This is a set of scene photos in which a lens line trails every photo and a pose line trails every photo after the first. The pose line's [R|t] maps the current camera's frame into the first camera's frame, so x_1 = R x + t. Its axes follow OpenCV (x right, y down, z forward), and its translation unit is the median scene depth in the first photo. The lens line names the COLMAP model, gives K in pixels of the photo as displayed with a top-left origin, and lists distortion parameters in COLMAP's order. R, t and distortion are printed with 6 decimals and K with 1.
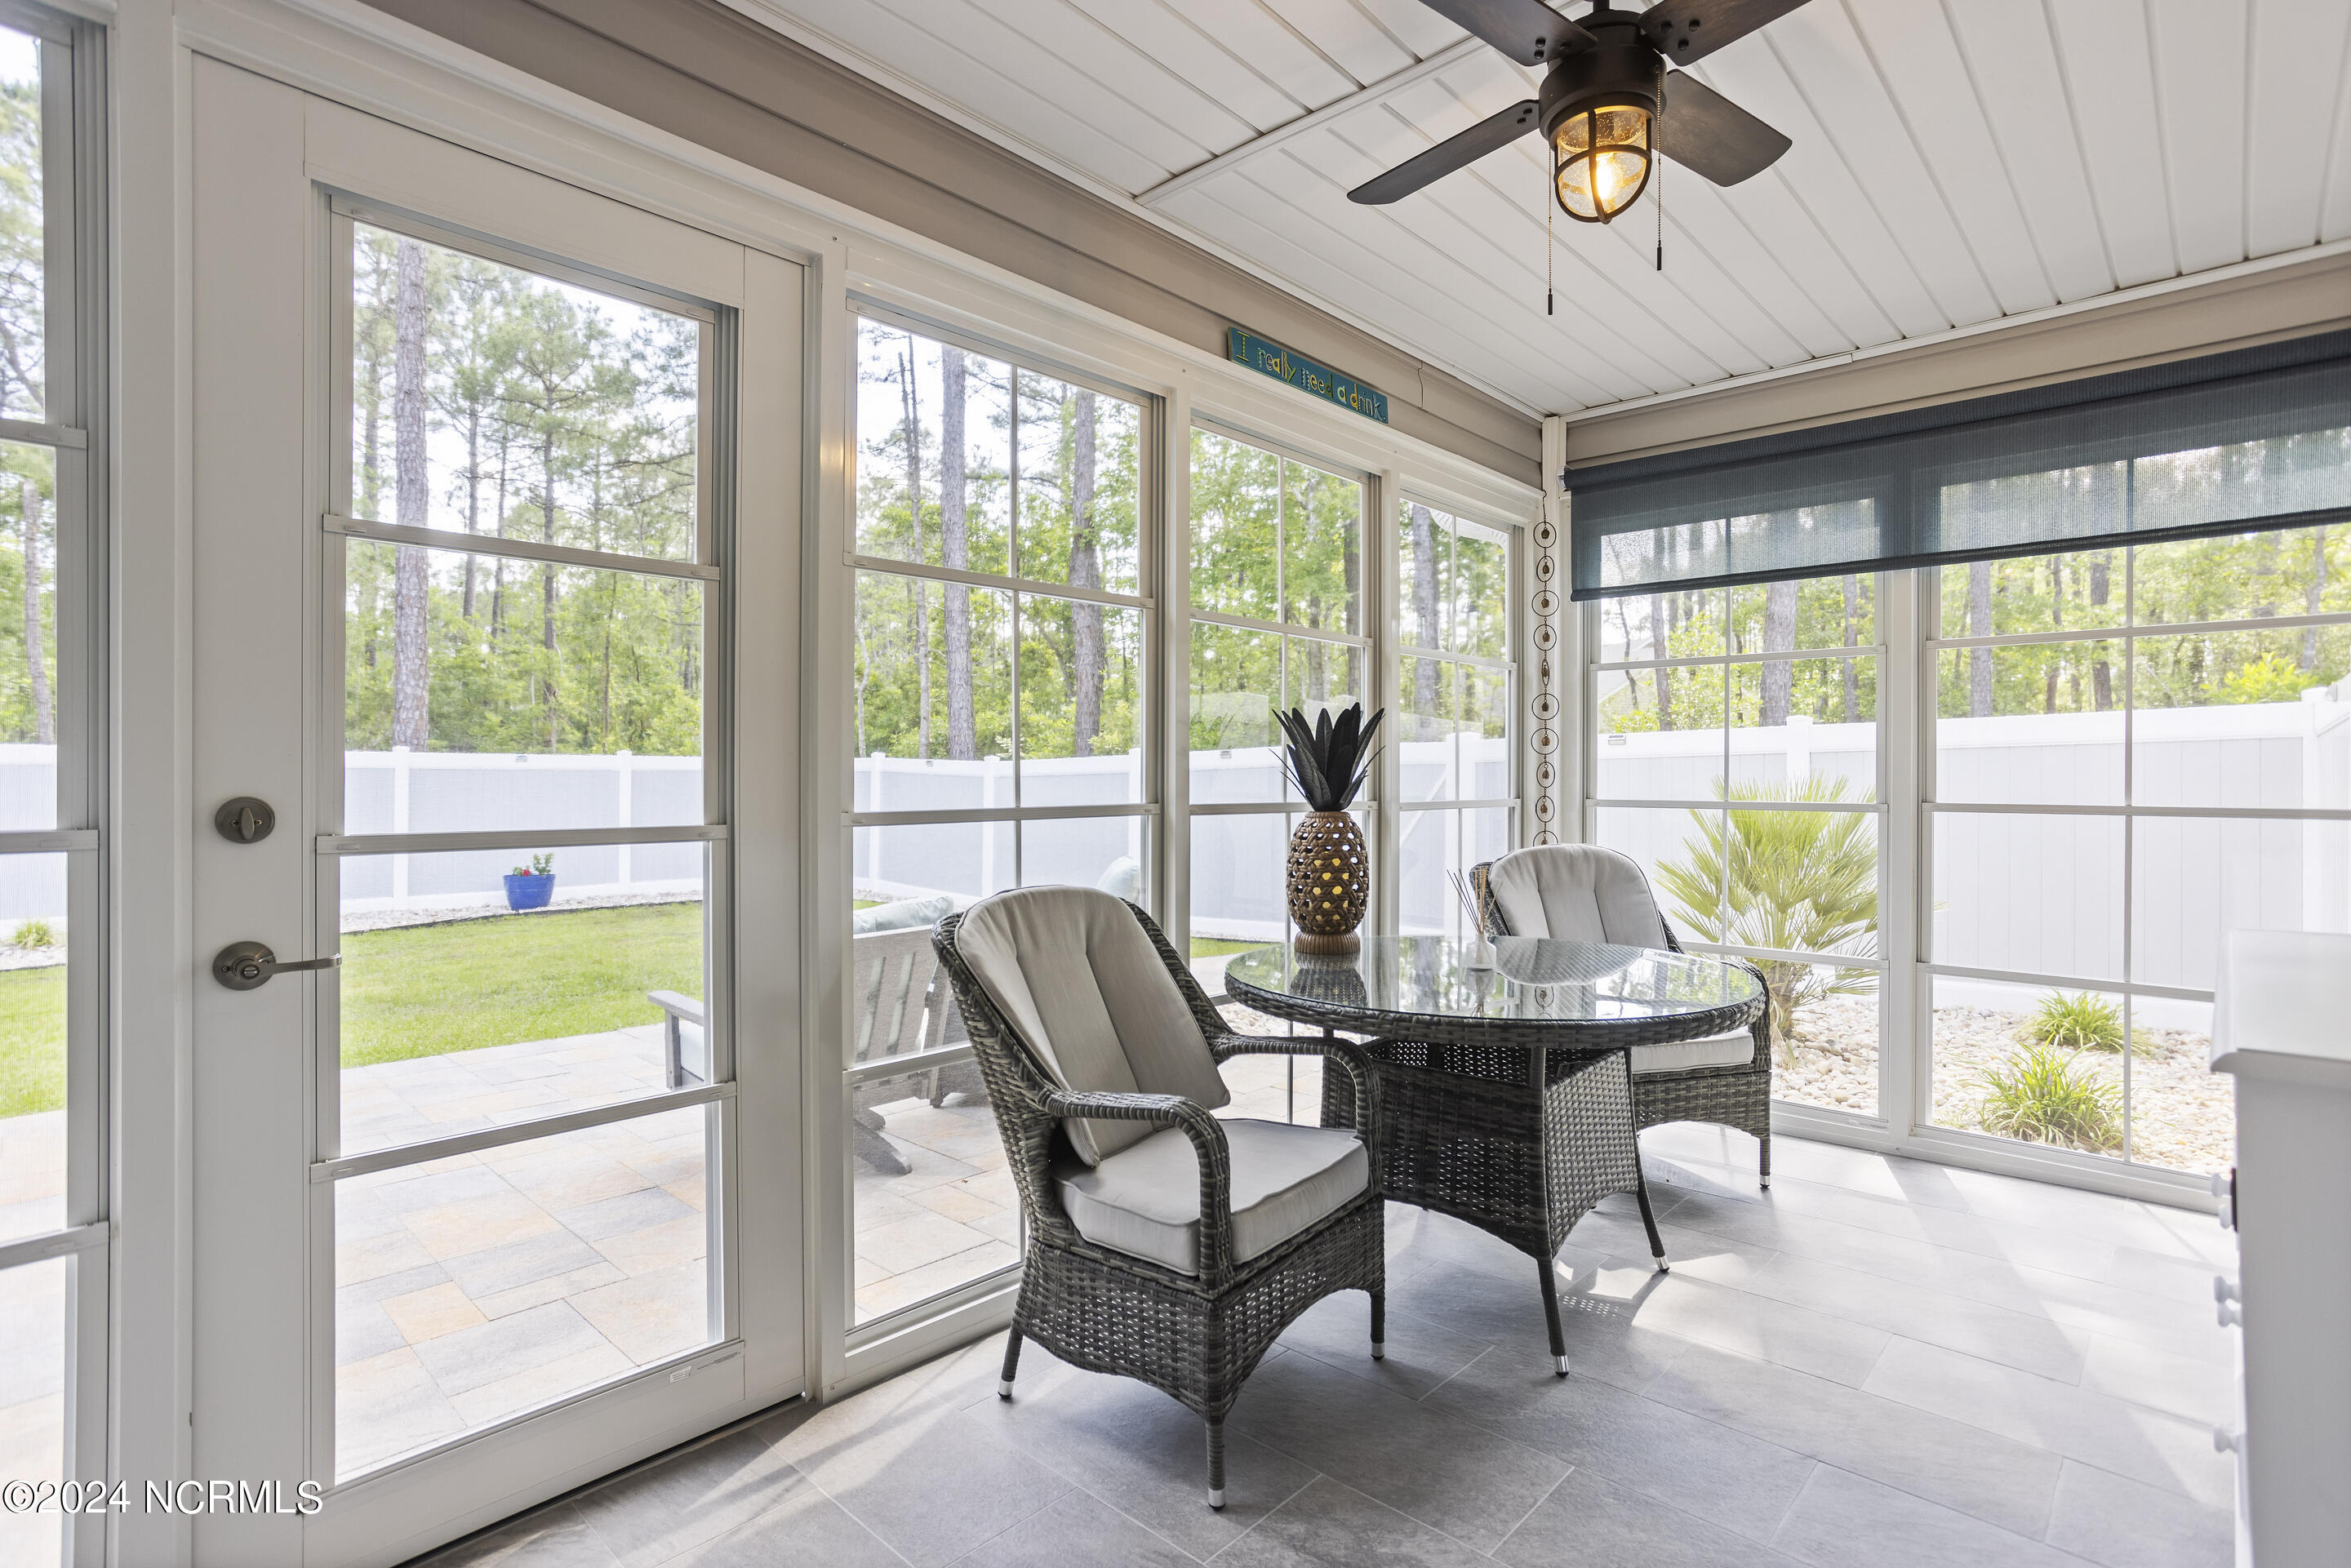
lens RADIAL K [[1153.5, 0, 1181.9], [0, 1153.5, 763.0], [0, 0, 1]] dist [-0.042461, 0.044690]
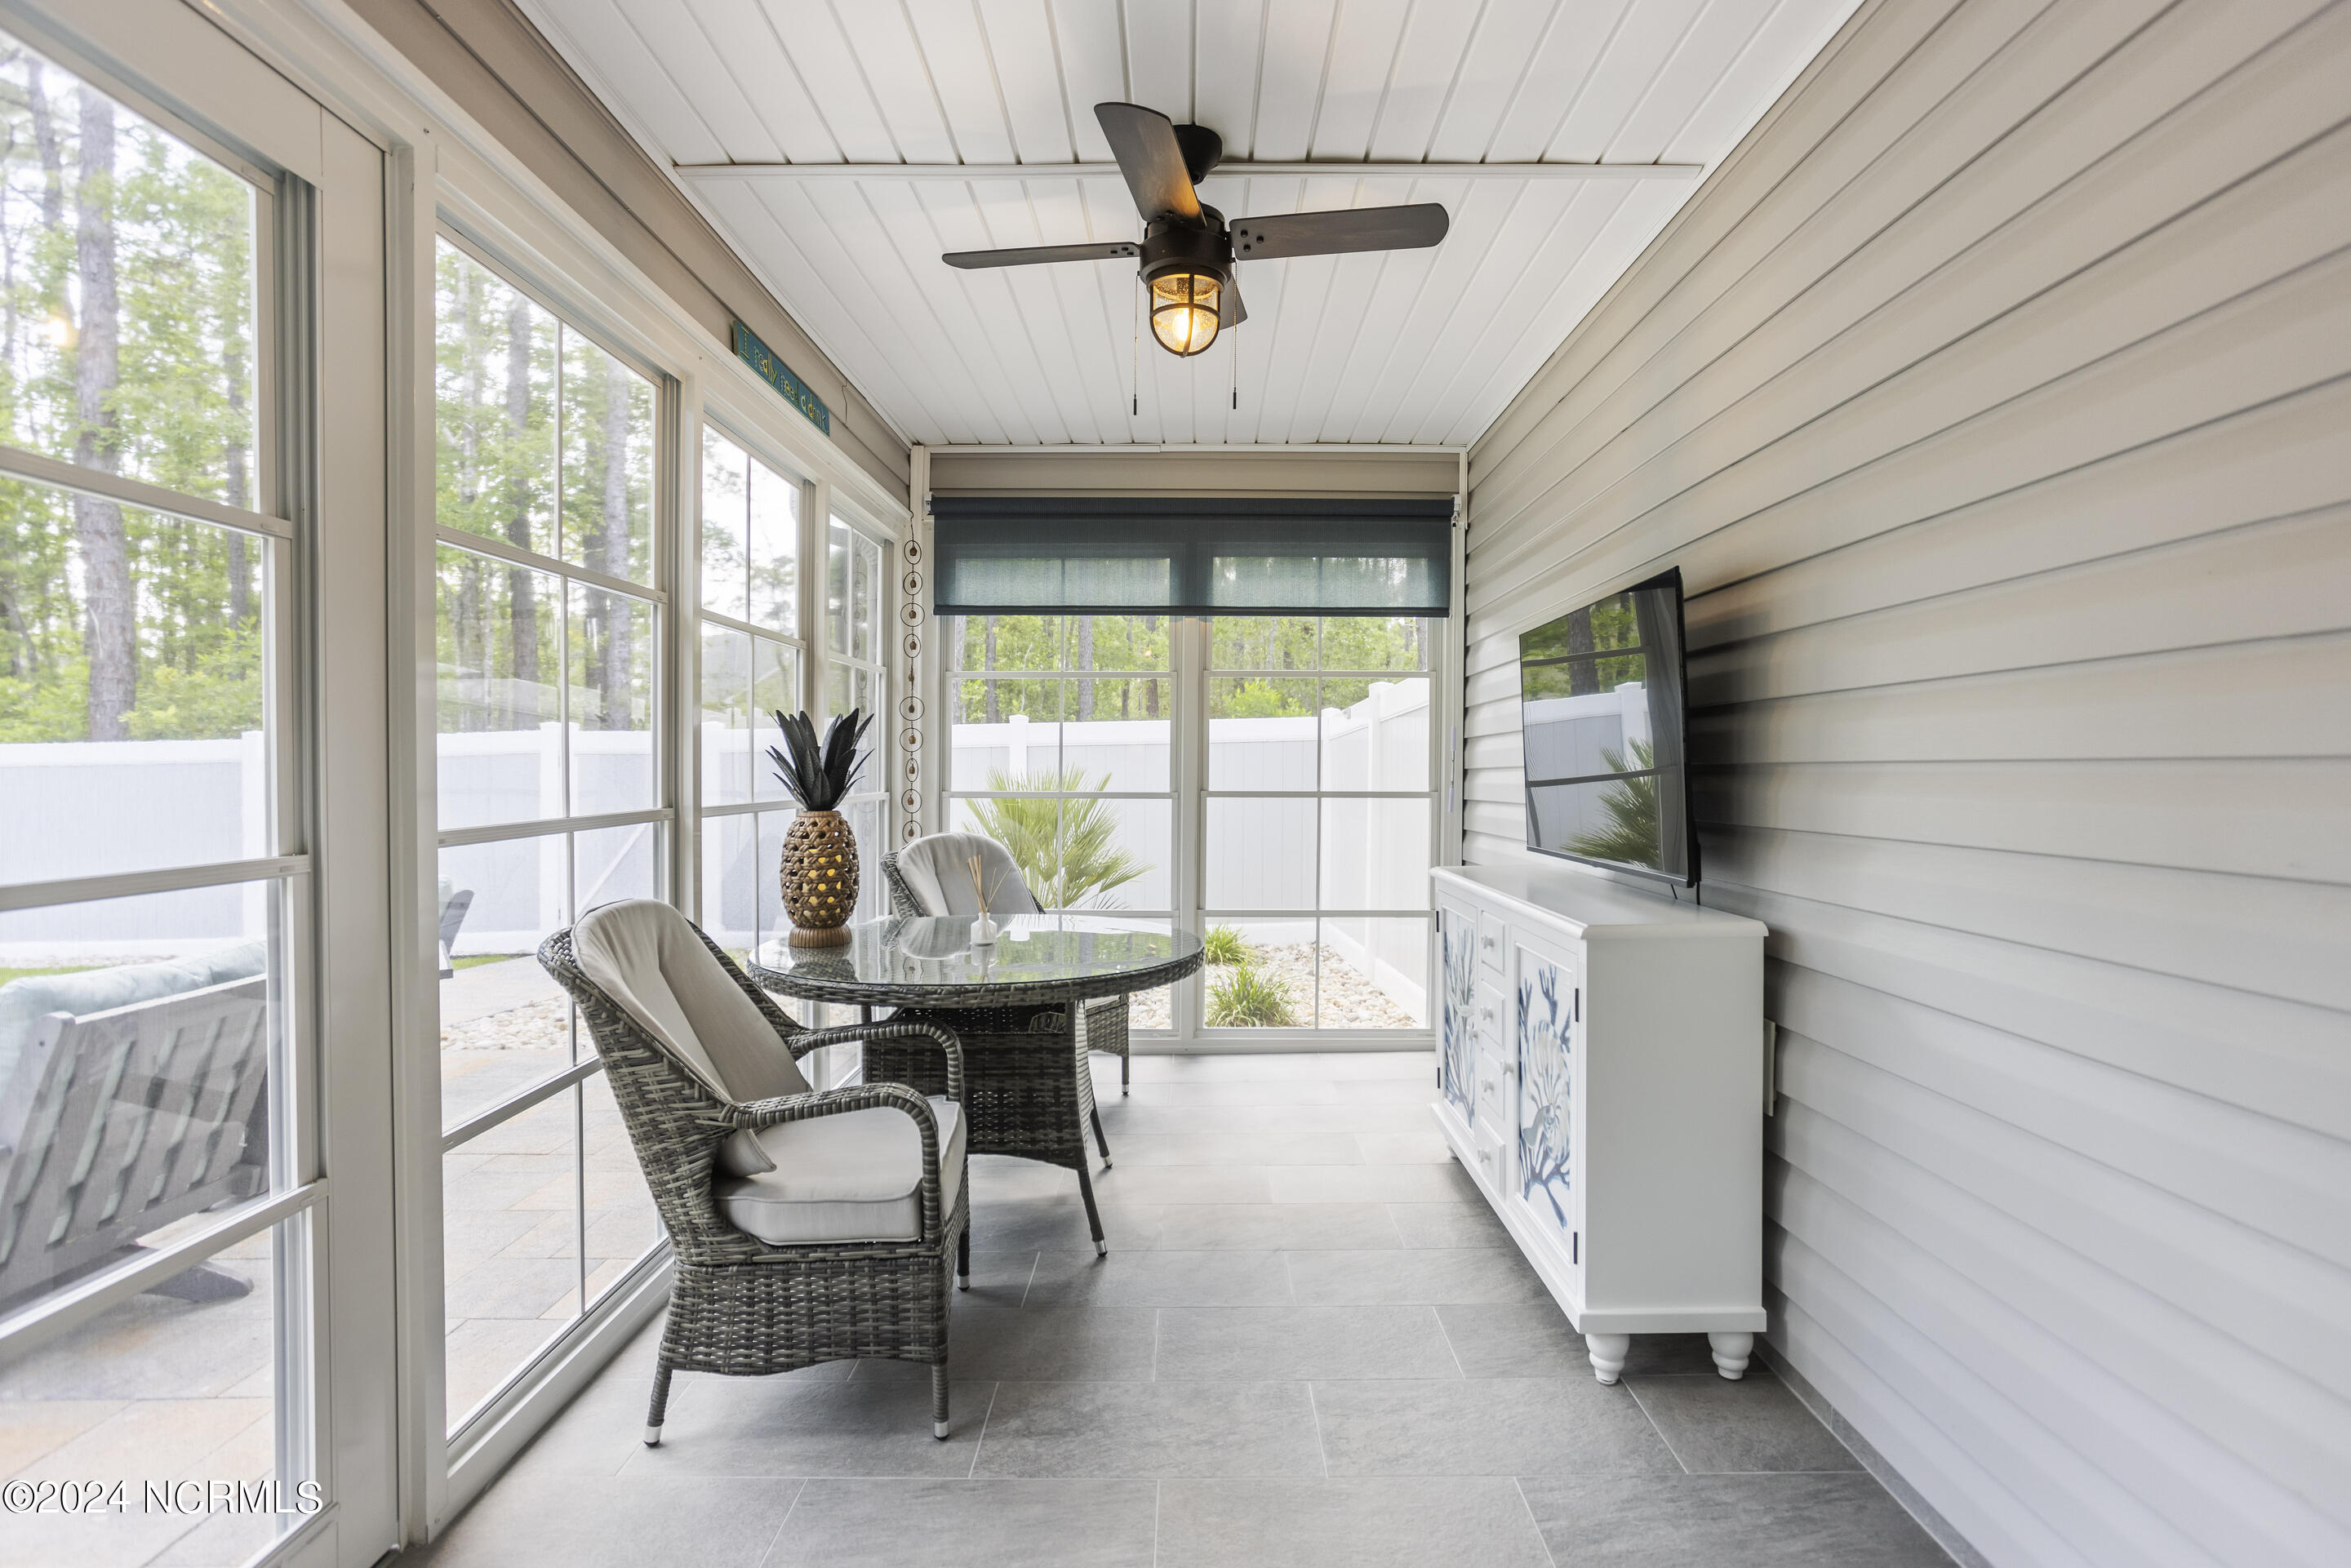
lens RADIAL K [[1140.9, 0, 1188.2], [0, 1140.9, 772.3], [0, 0, 1]] dist [-0.001137, 0.000458]
pose [[0.742194, -0.006257, 0.670155, -0.376784], [-0.007819, 0.999808, 0.017994, -0.016594], [-0.670139, -0.018595, 0.742003, 0.013999]]
